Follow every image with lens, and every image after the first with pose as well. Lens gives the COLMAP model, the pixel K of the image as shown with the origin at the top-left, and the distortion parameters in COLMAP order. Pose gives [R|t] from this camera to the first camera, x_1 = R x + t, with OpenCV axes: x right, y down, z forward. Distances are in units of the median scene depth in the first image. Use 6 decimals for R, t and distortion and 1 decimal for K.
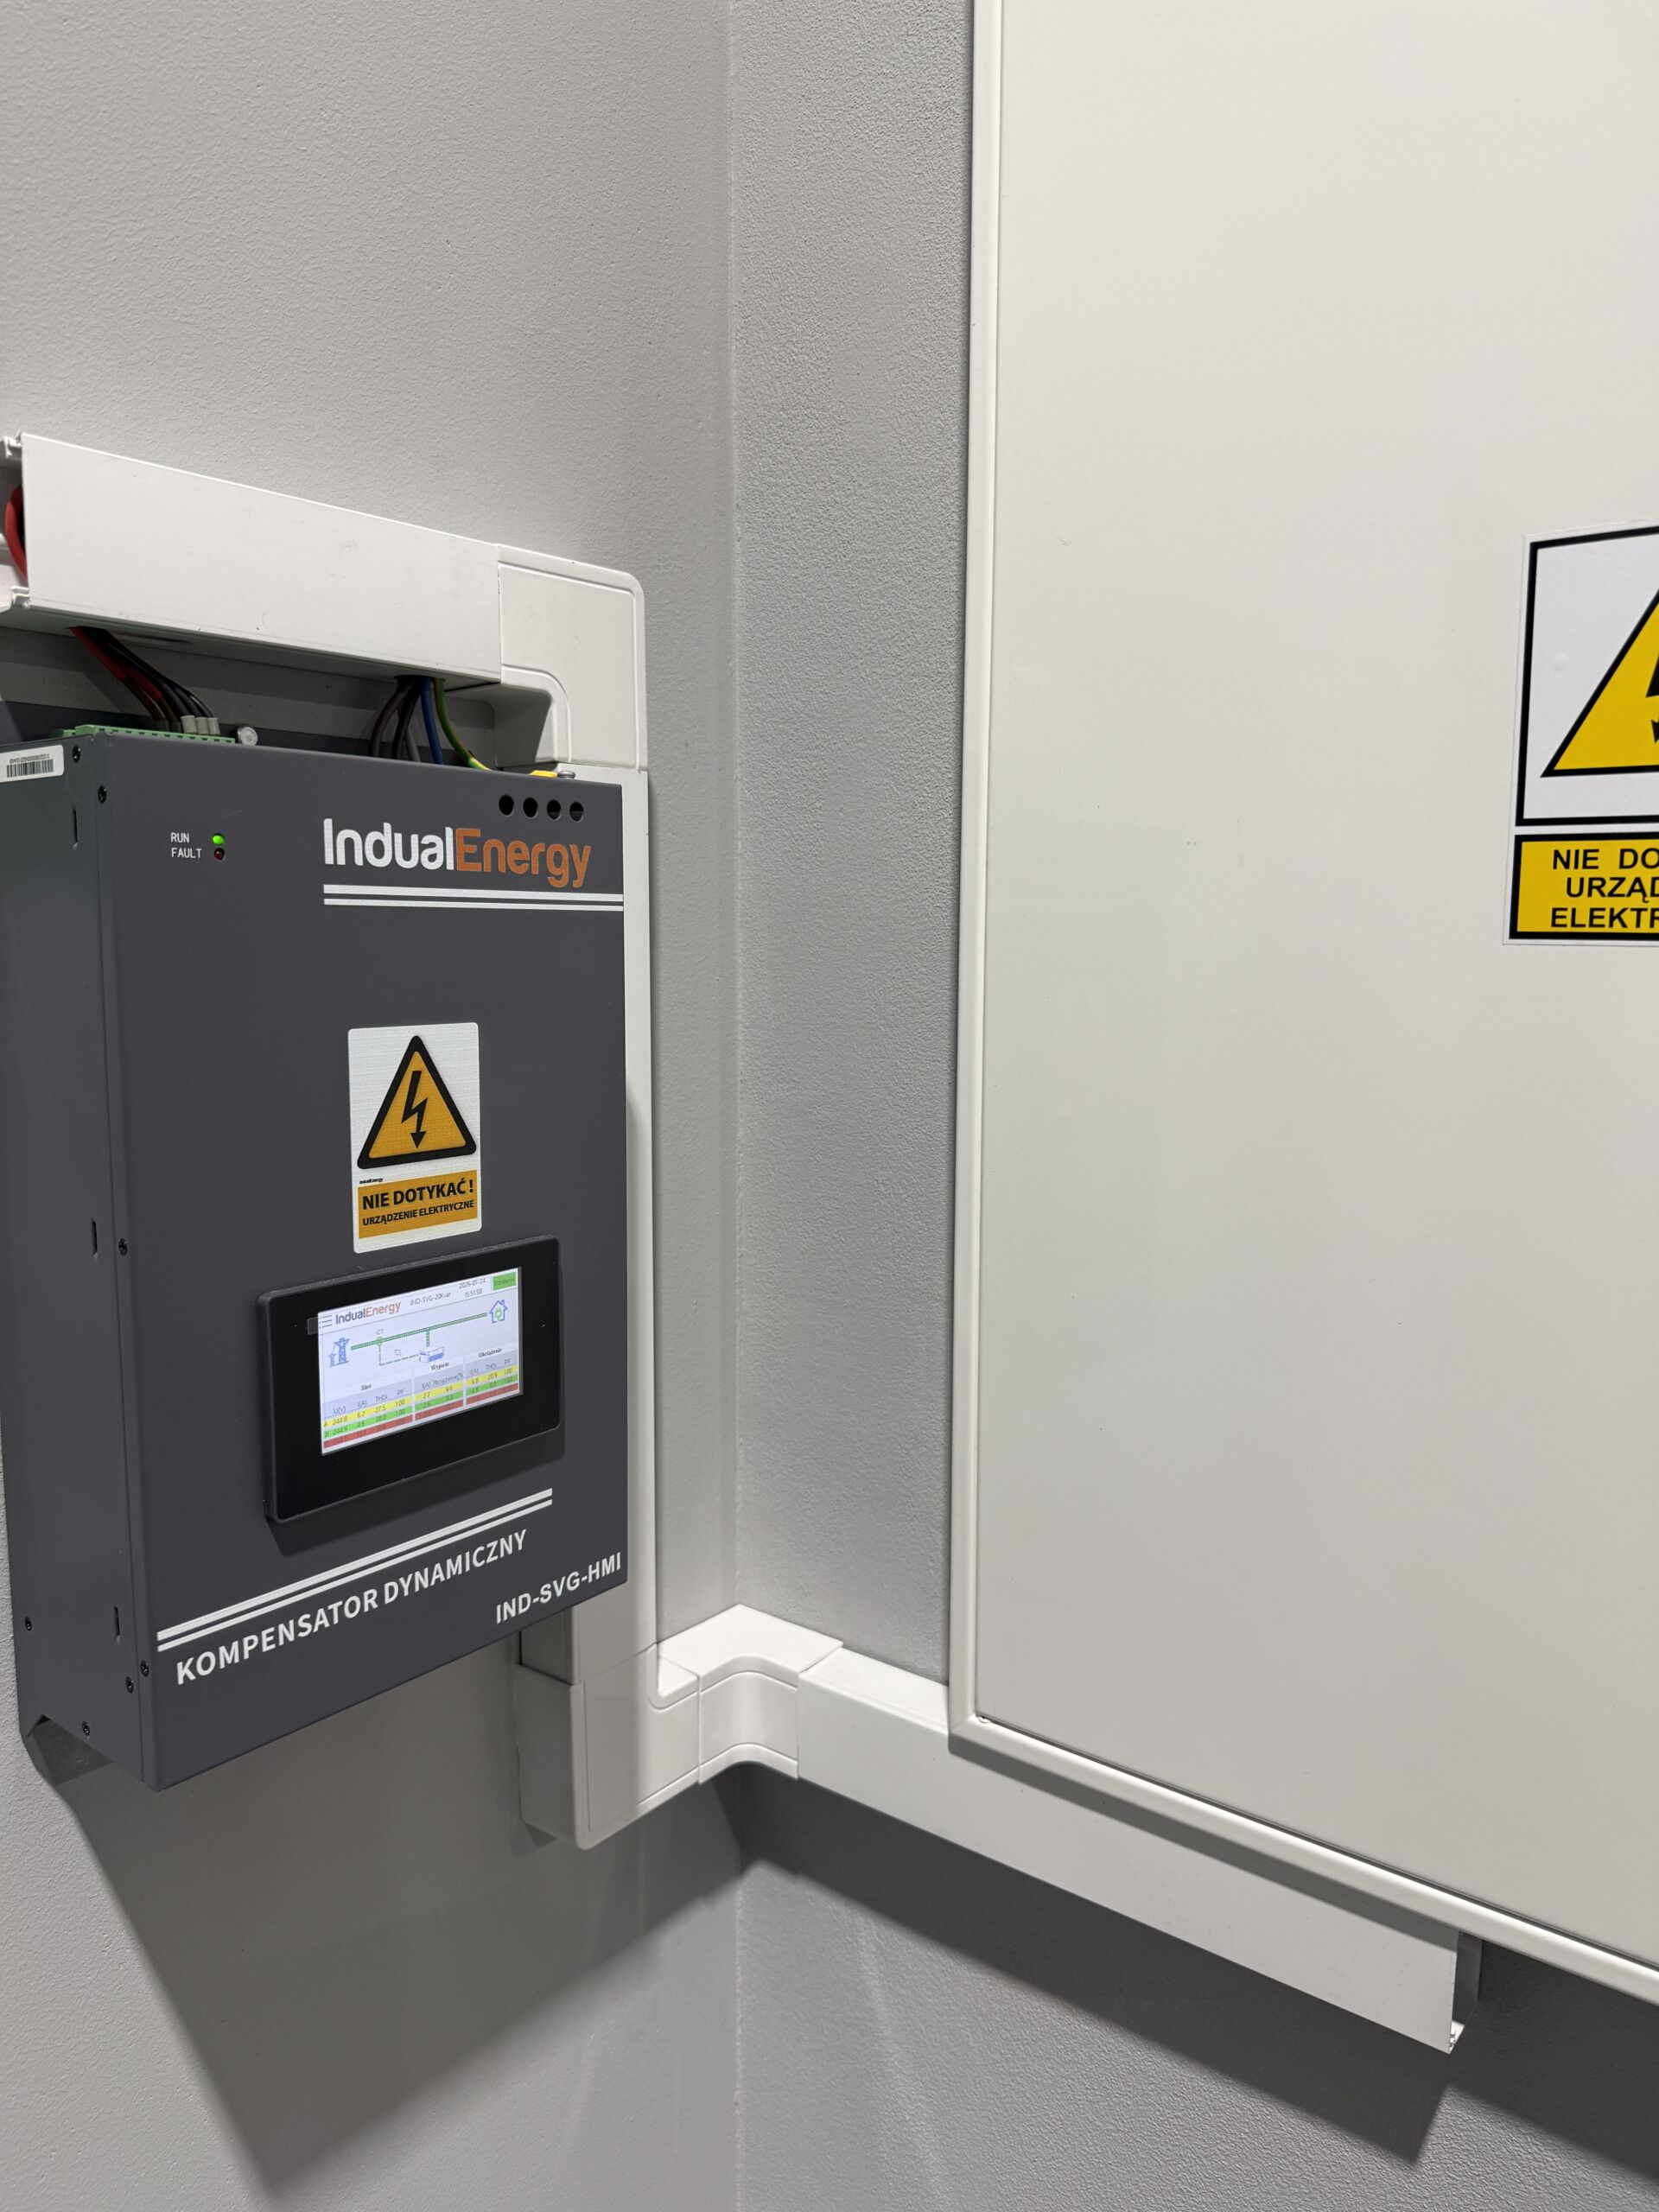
lens RADIAL K [[1518.7, 0, 836.0], [0, 1518.7, 1115.1], [0, 0, 1]] dist [0.040731, -0.065198]
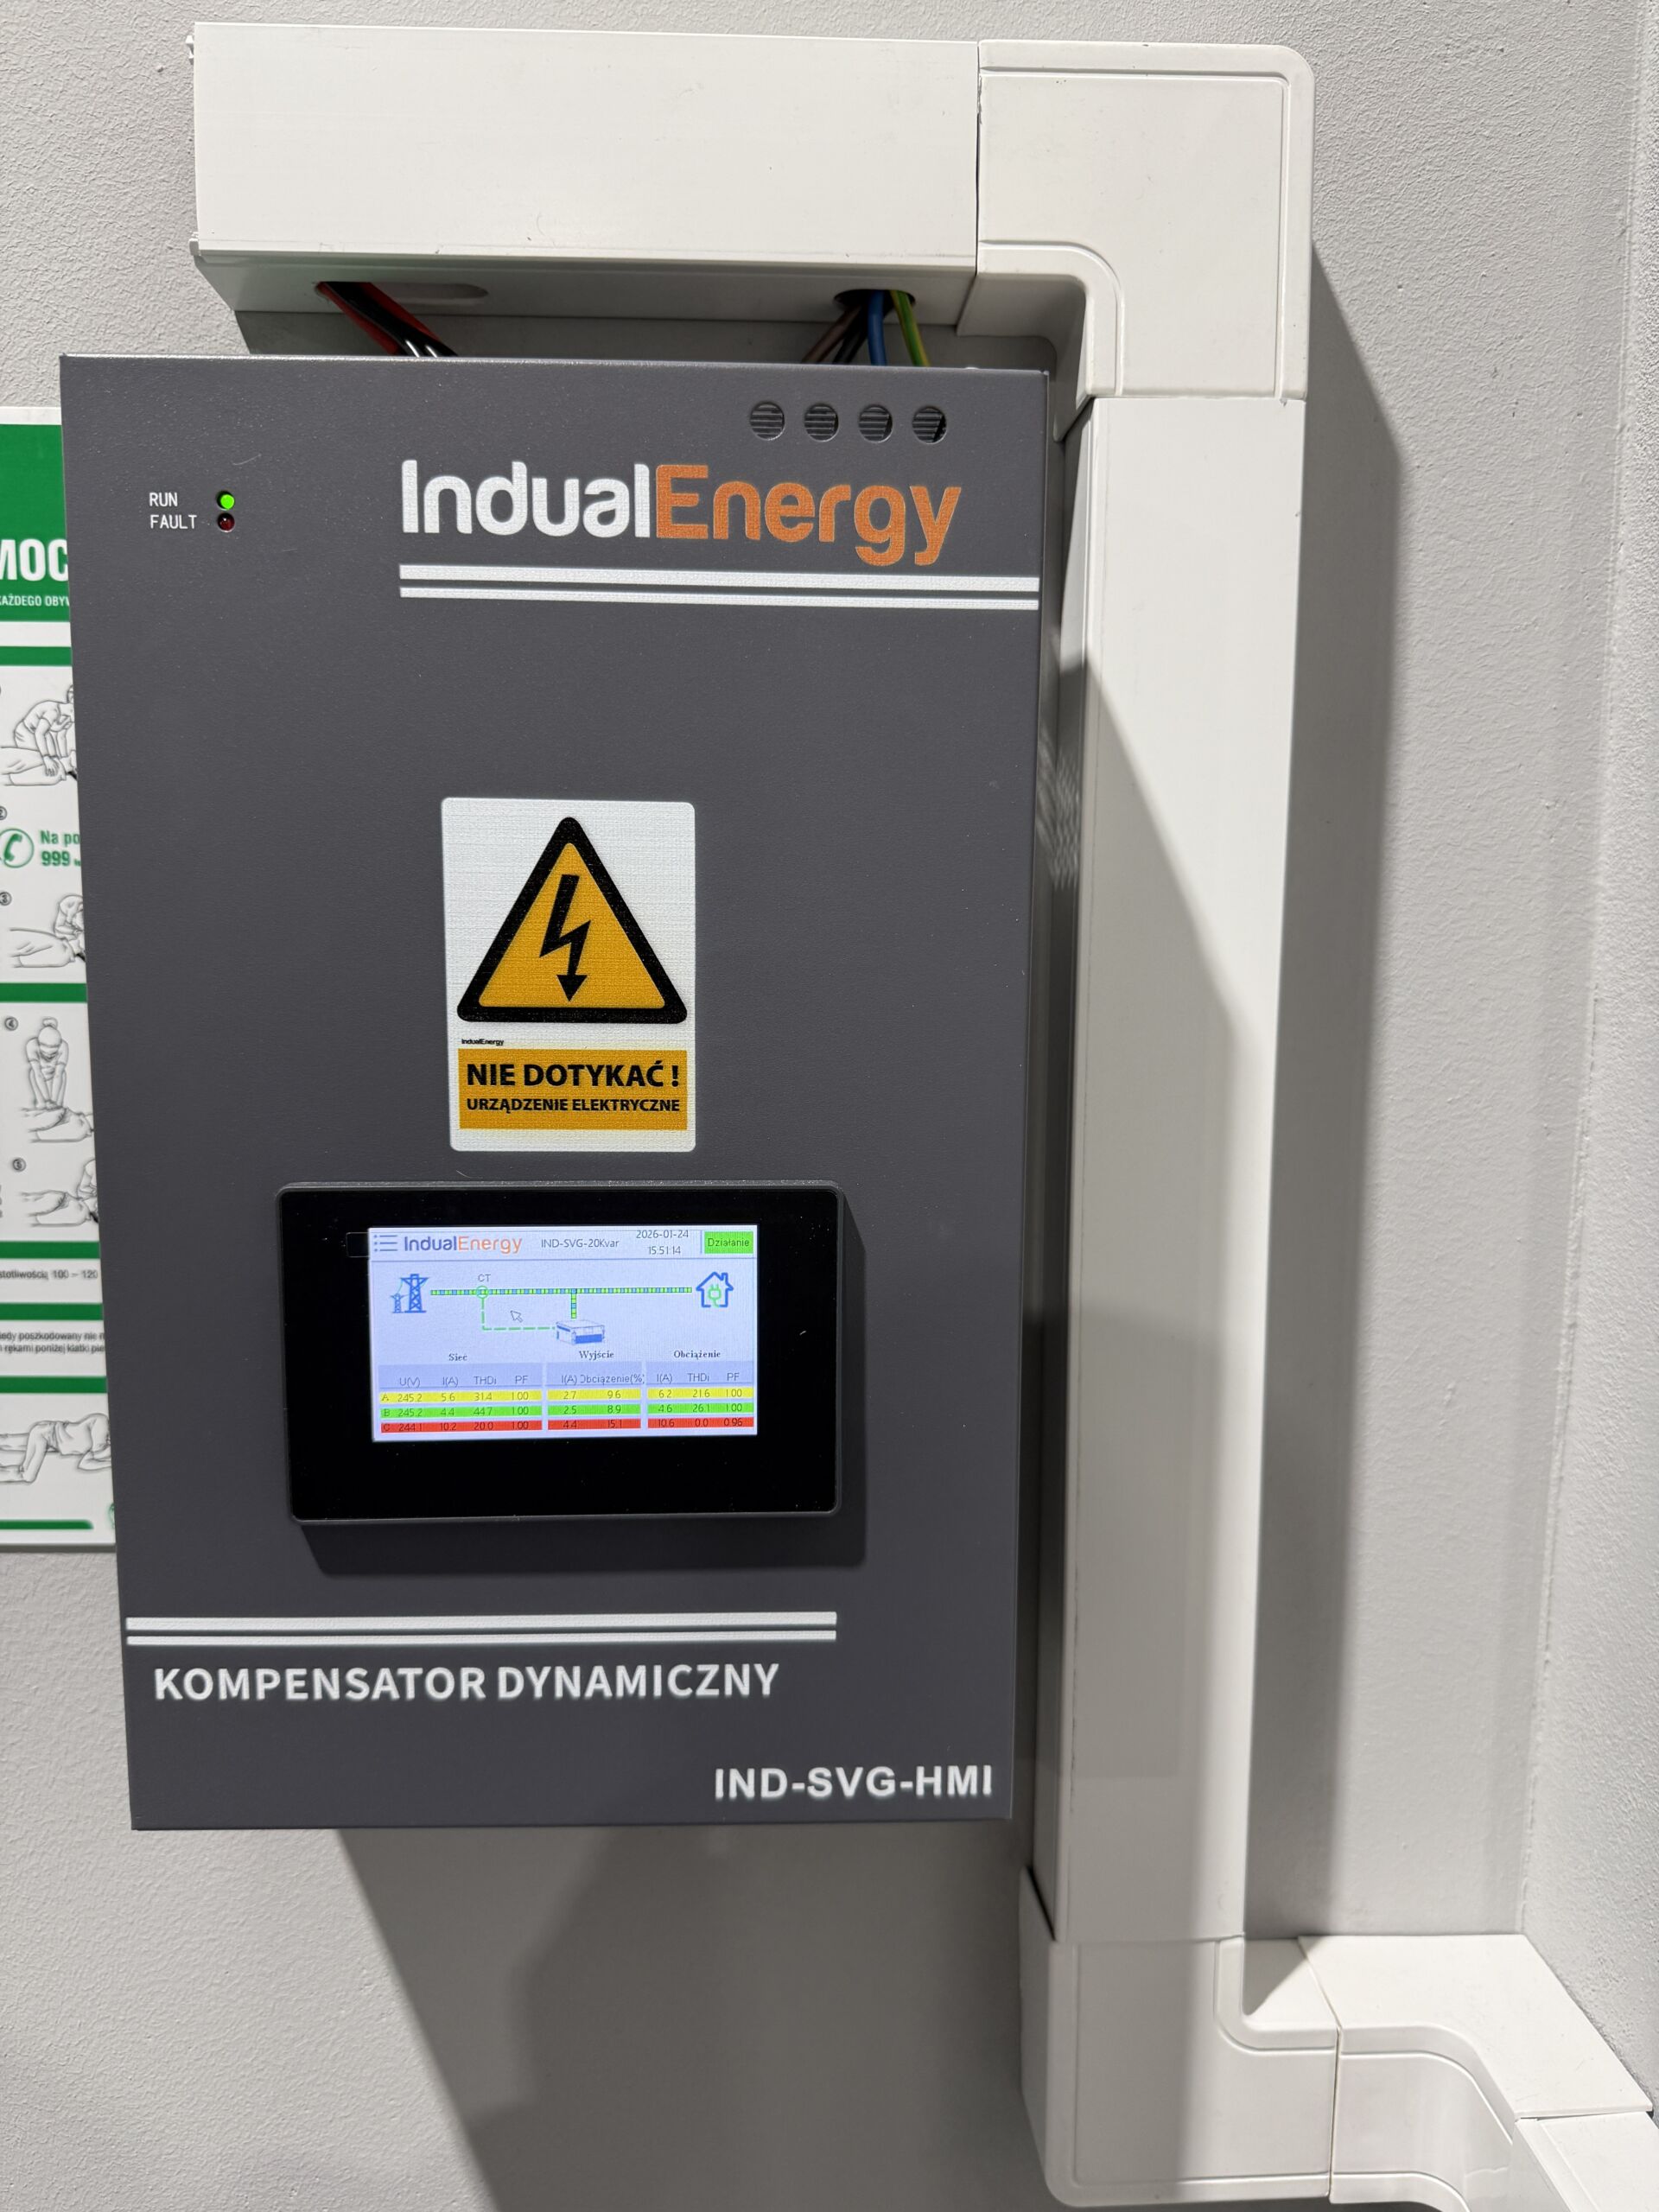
lens RADIAL K [[1518.7, 0, 810.2], [0, 1518.7, 1106.8], [0, 0, 1]] dist [0.040731, -0.065198]
pose [[0.647515, 0.092349, -0.756437, 0.261930], [-0.094585, 0.994694, 0.040471, 0.030533], [0.756160, 0.045342, 0.652814, 0.667247]]
